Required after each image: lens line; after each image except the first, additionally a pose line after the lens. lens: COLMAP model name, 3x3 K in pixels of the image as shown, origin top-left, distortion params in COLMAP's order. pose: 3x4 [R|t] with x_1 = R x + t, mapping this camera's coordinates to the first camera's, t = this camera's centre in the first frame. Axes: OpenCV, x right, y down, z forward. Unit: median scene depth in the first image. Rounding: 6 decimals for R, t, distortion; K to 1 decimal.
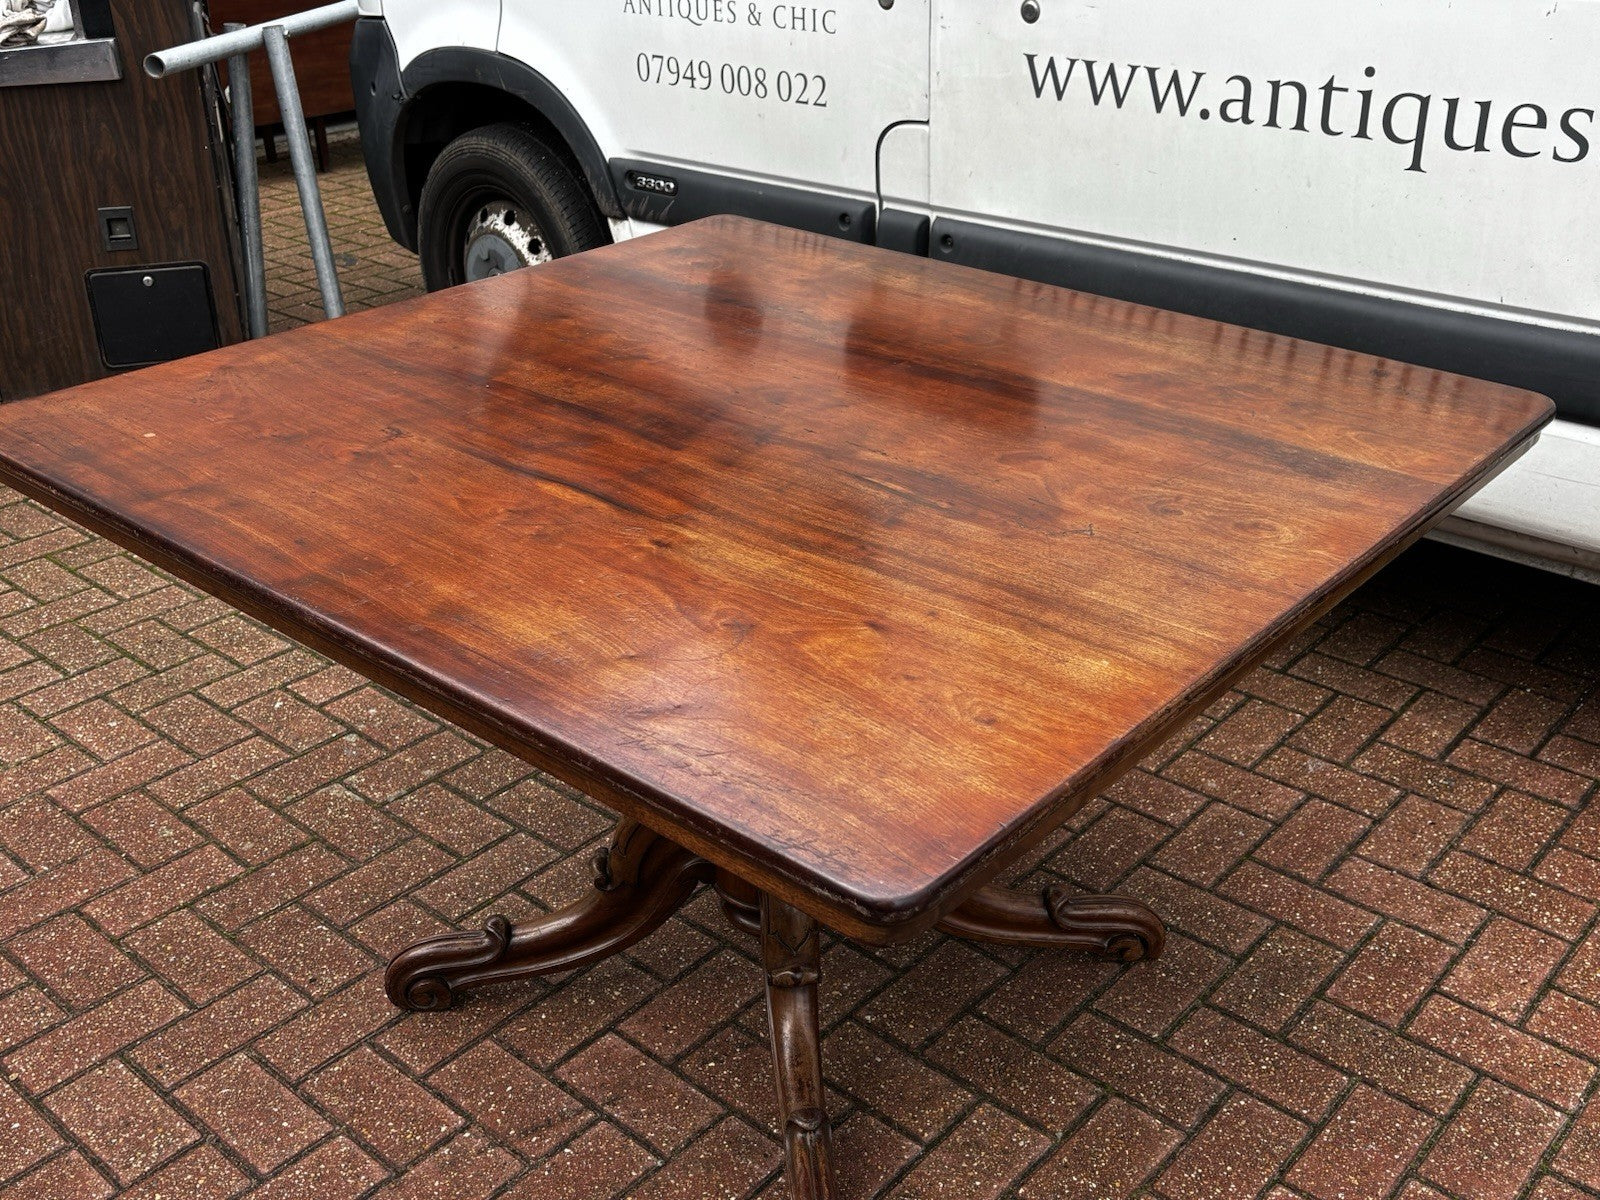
lens RADIAL K [[1631.4, 0, 811.6], [0, 1631.4, 614.0], [0, 0, 1]] dist [0.001890, 0.037567]
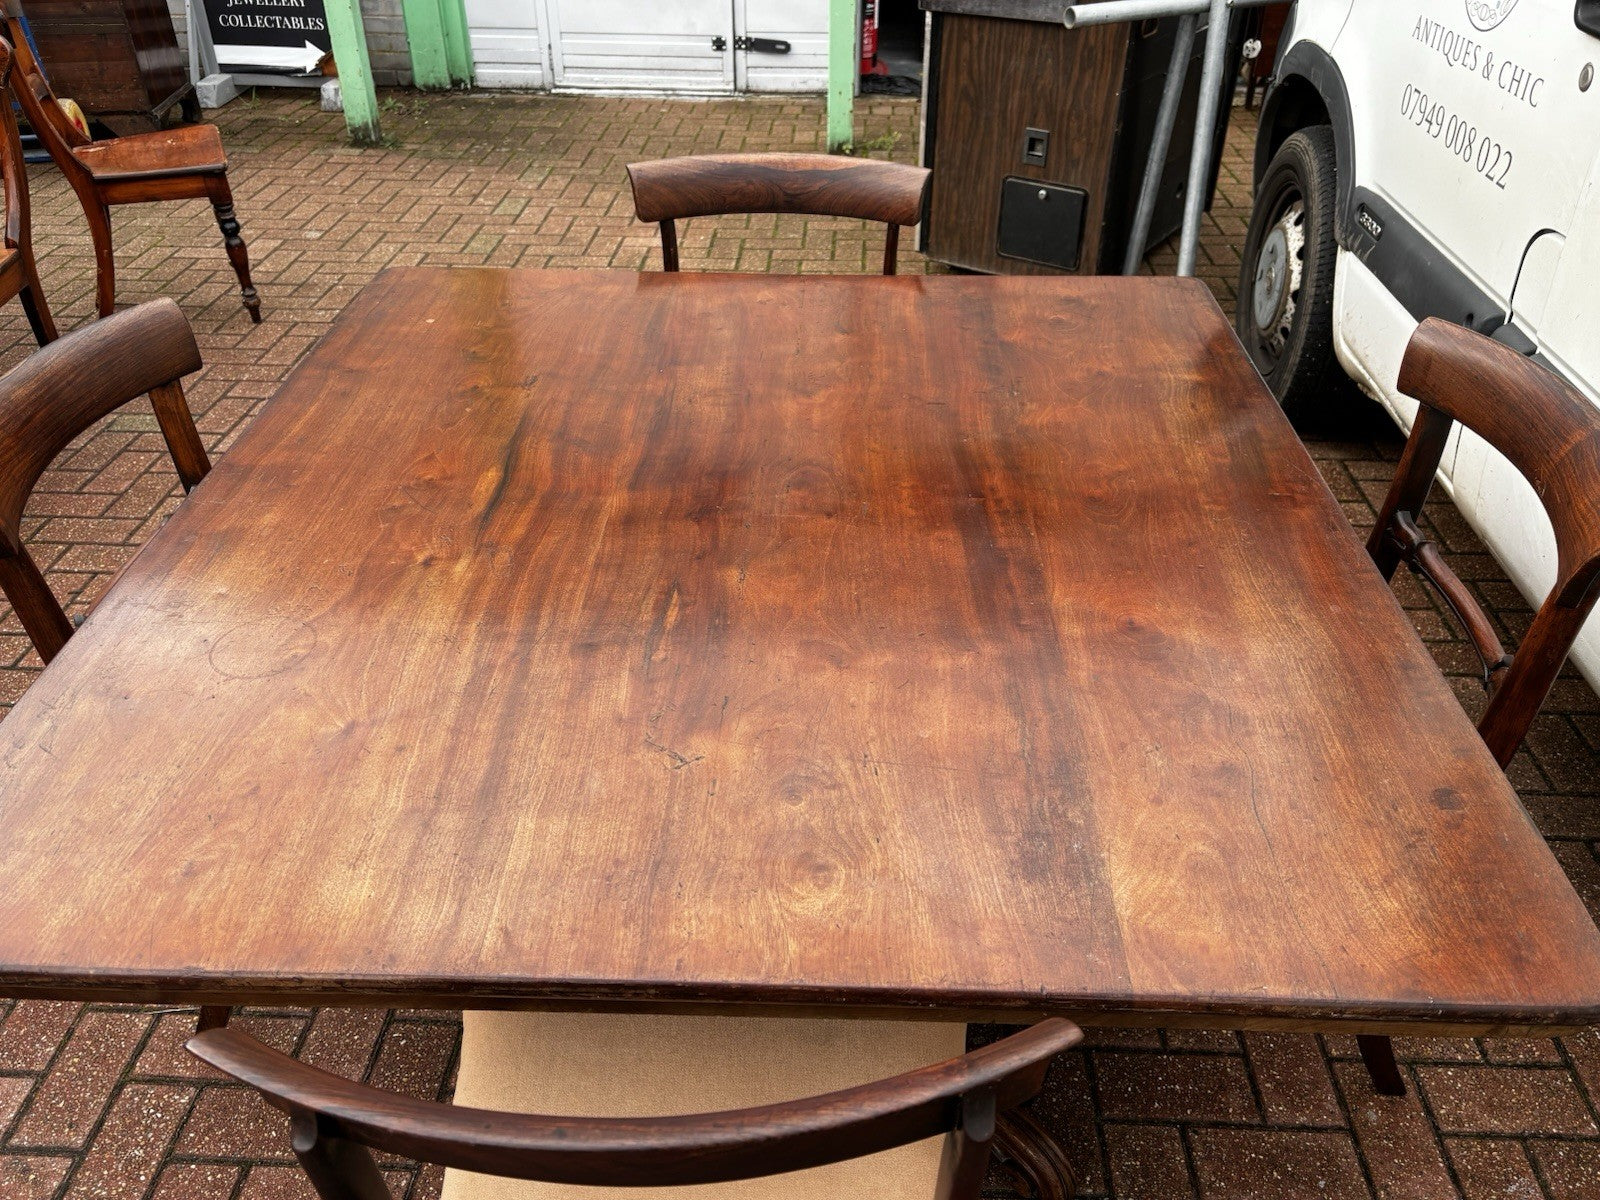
lens RADIAL K [[1244.1, 0, 802.2], [0, 1244.1, 619.6], [0, 0, 1]] dist [0.037433, -0.050196]
pose [[0.625789, 0.458583, -0.630944, 0.363723], [-0.361293, 0.887321, 0.286581, -0.202933], [0.691271, 0.048616, 0.720959, 0.345199]]
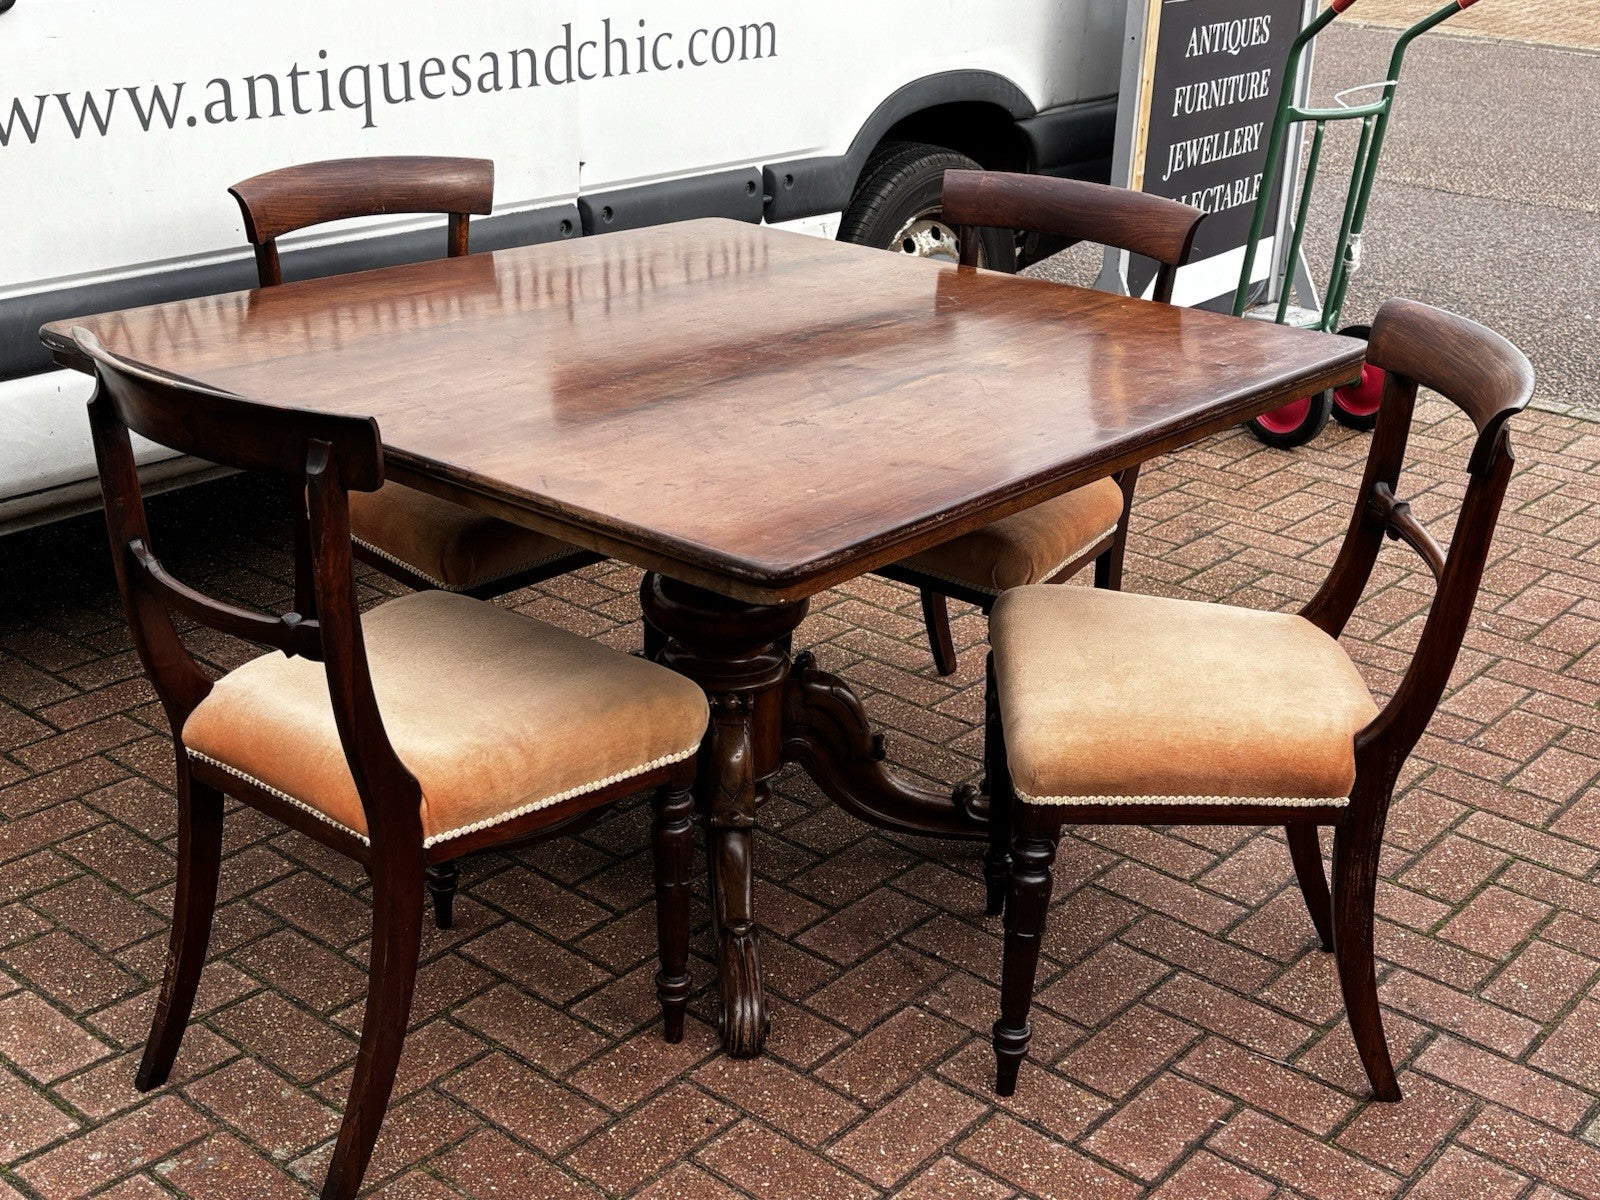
lens RADIAL K [[1939.9, 0, 795.3], [0, 1939.9, 634.7], [0, 0, 1]] dist [0.147725, -0.434804]
pose [[-0.013572, -0.374149, 0.927269, -1.051382], [0.435441, 0.832591, 0.342320, -0.298882], [-0.900115, 0.408417, 0.151620, 0.609751]]
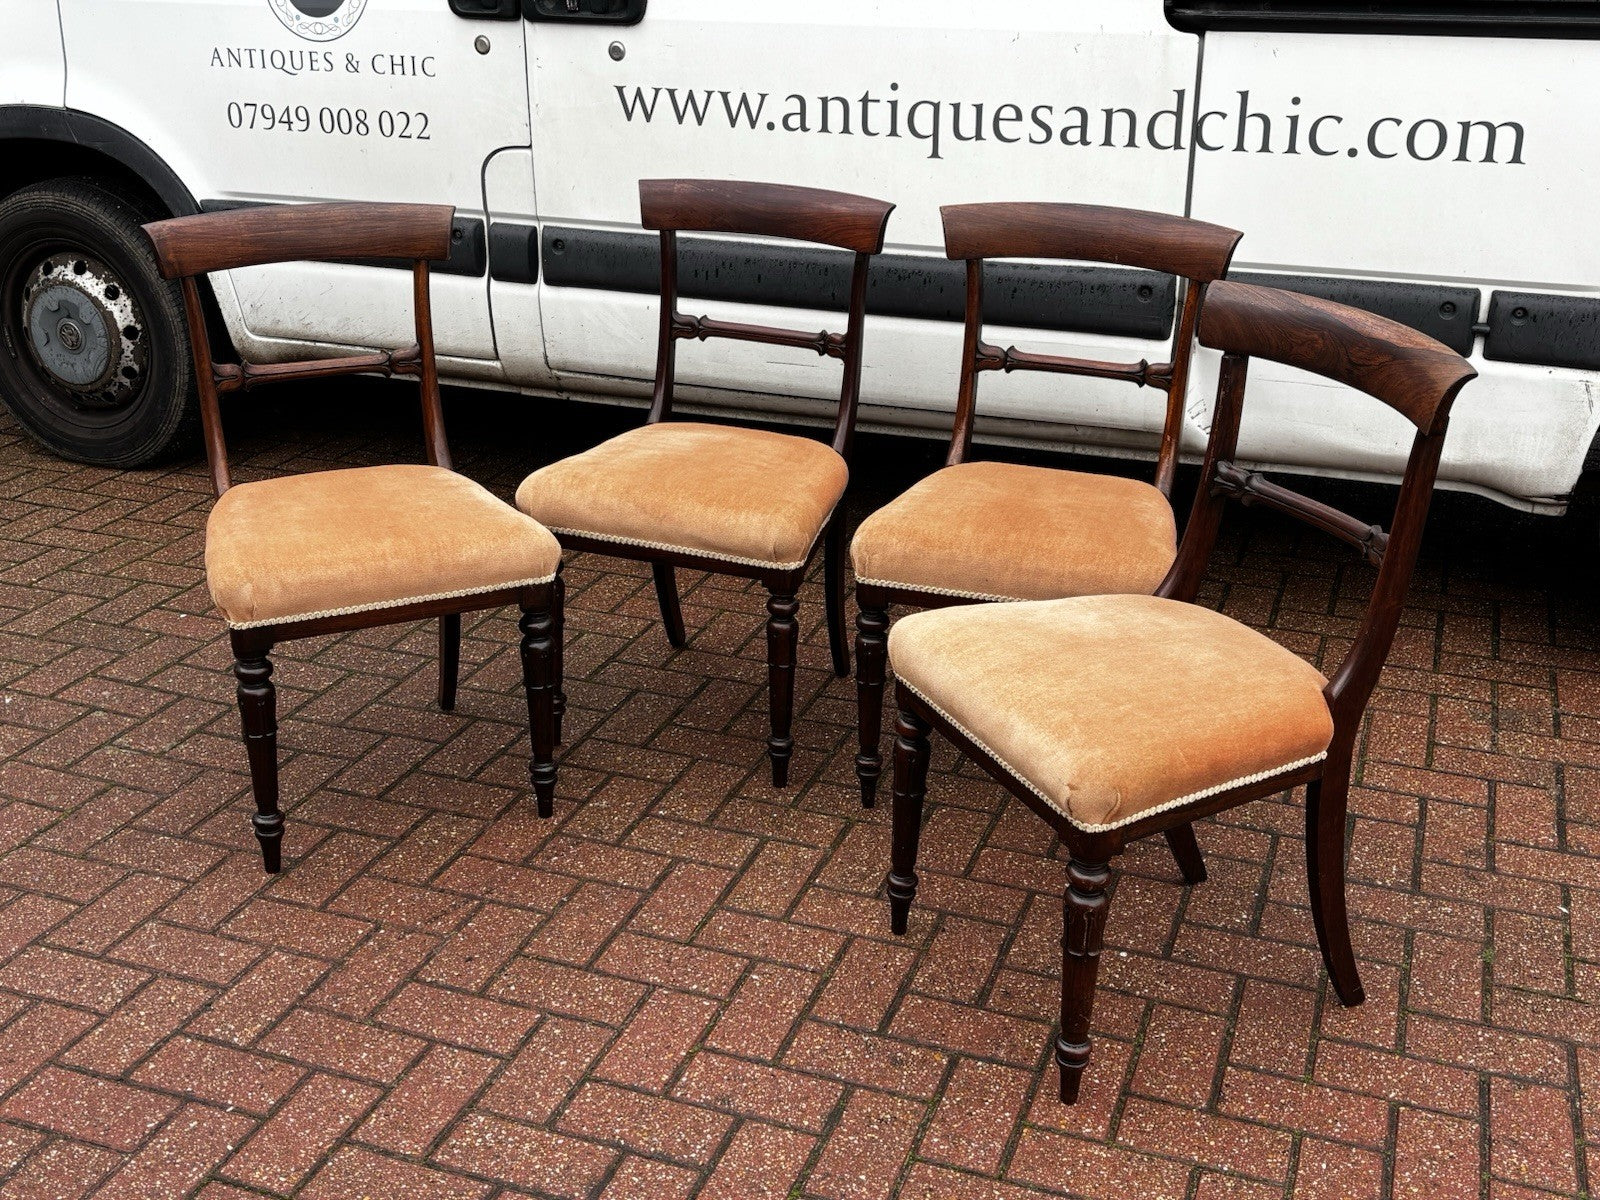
lens RADIAL K [[1779.2, 0, 801.3], [0, 1779.2, 623.3], [0, 0, 1]] dist [0.199558, -0.685709]
pose [[0.932089, -0.121221, 0.341344, -0.273690], [0.146489, 0.987991, -0.049146, 0.157808], [-0.331287, 0.095811, 0.938653, -0.309355]]
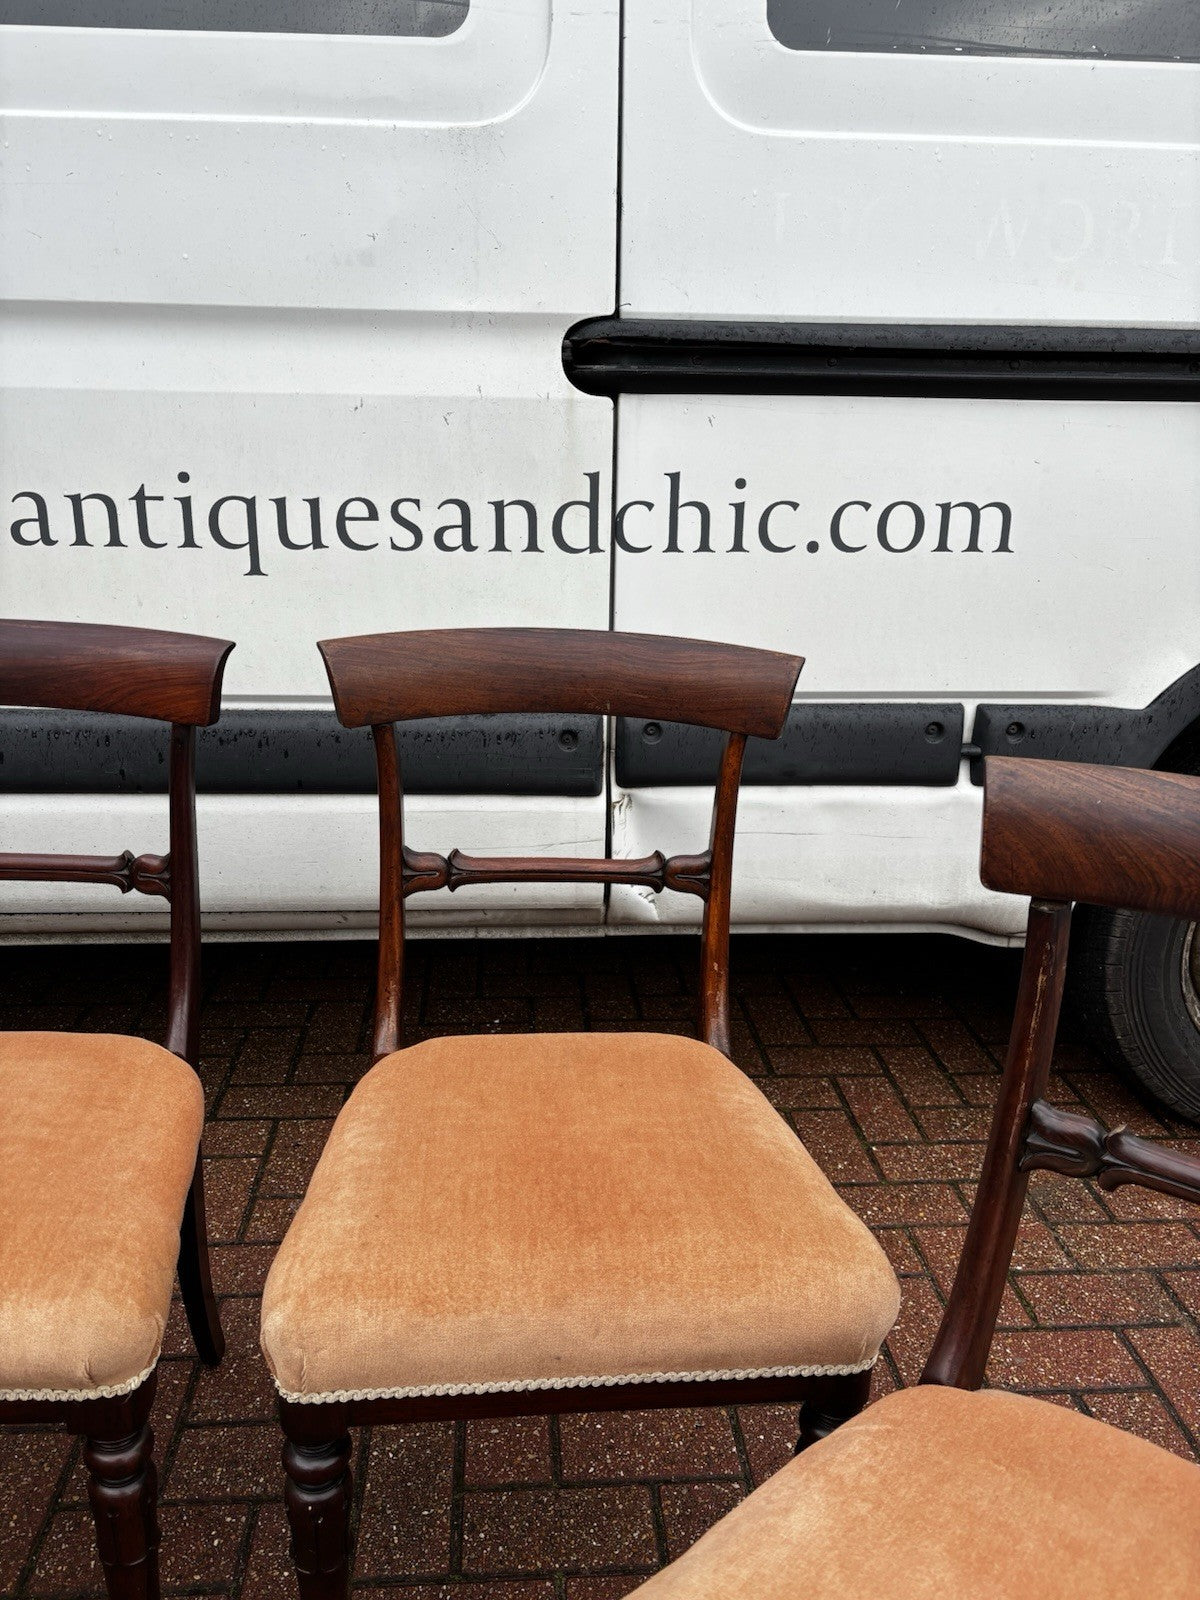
lens RADIAL K [[1216.4, 0, 598.6], [0, 1216.4, 807.2], [0, 0, 1]] dist [0.034512, -0.033713]
pose [[0.699395, -0.186431, 0.689992, -0.010141], [0.295103, 0.954576, -0.041205, -0.048677], [-0.650969, 0.232438, 0.722643, 0.358026]]
